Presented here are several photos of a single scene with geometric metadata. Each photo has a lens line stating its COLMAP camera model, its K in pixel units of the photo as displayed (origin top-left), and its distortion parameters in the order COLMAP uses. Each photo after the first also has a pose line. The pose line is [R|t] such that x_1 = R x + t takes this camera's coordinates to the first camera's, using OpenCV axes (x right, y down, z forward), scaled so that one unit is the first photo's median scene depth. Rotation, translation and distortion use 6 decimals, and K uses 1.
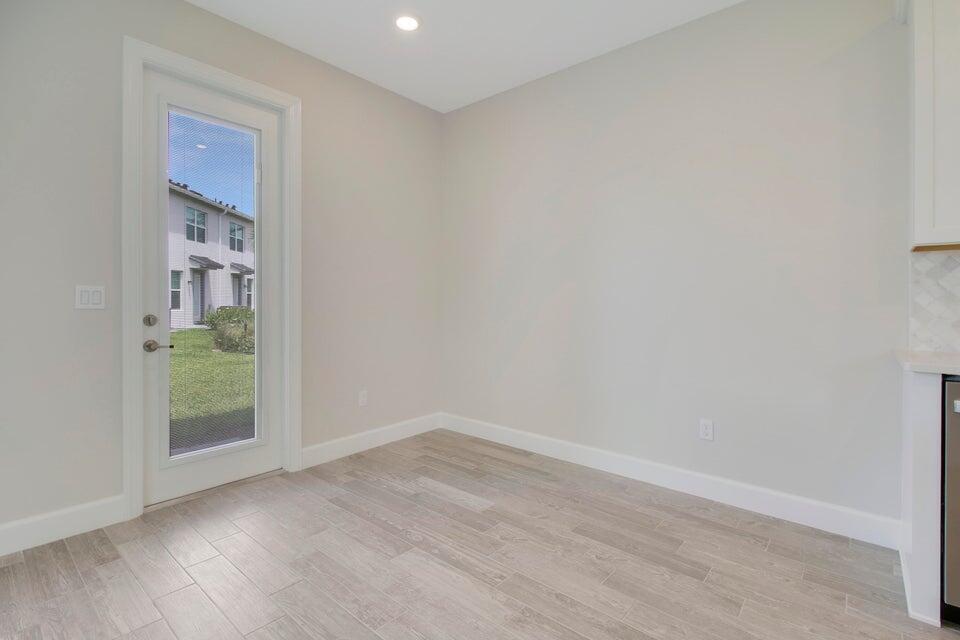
lens RADIAL K [[448.6, 0, 485.9], [0, 448.6, 311.1], [0, 0, 1]] dist [-0.001703, -0.010587]
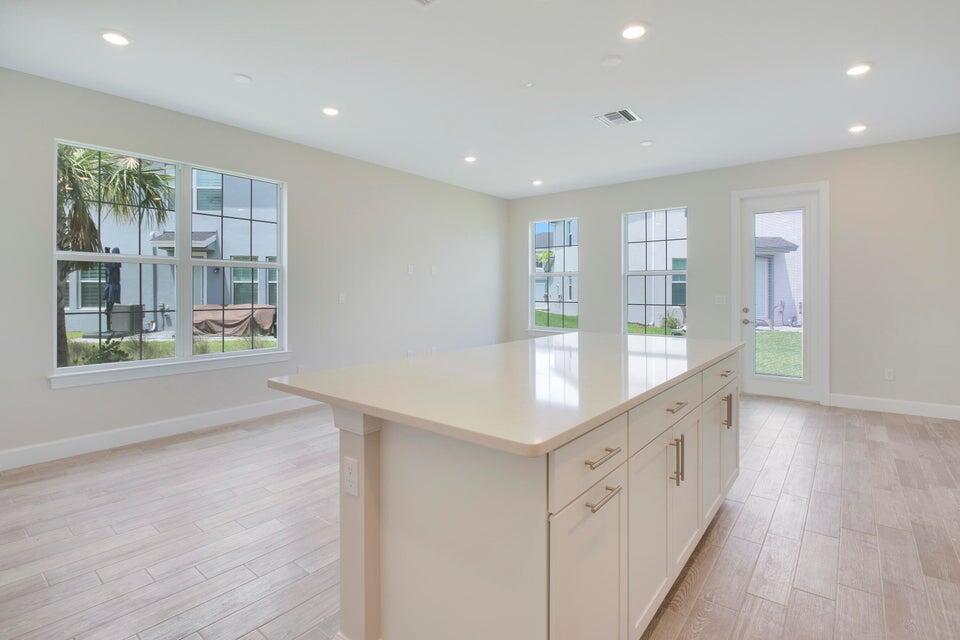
lens RADIAL K [[448.6, 0, 474.8], [0, 448.6, 288.0], [0, 0, 1]] dist [-0.001703, -0.010587]
pose [[0.016510, -0.017114, -0.999717, 1.808512], [-0.022048, 0.999604, -0.017477, -0.026948], [0.999621, 0.022330, 0.016127, -0.486236]]
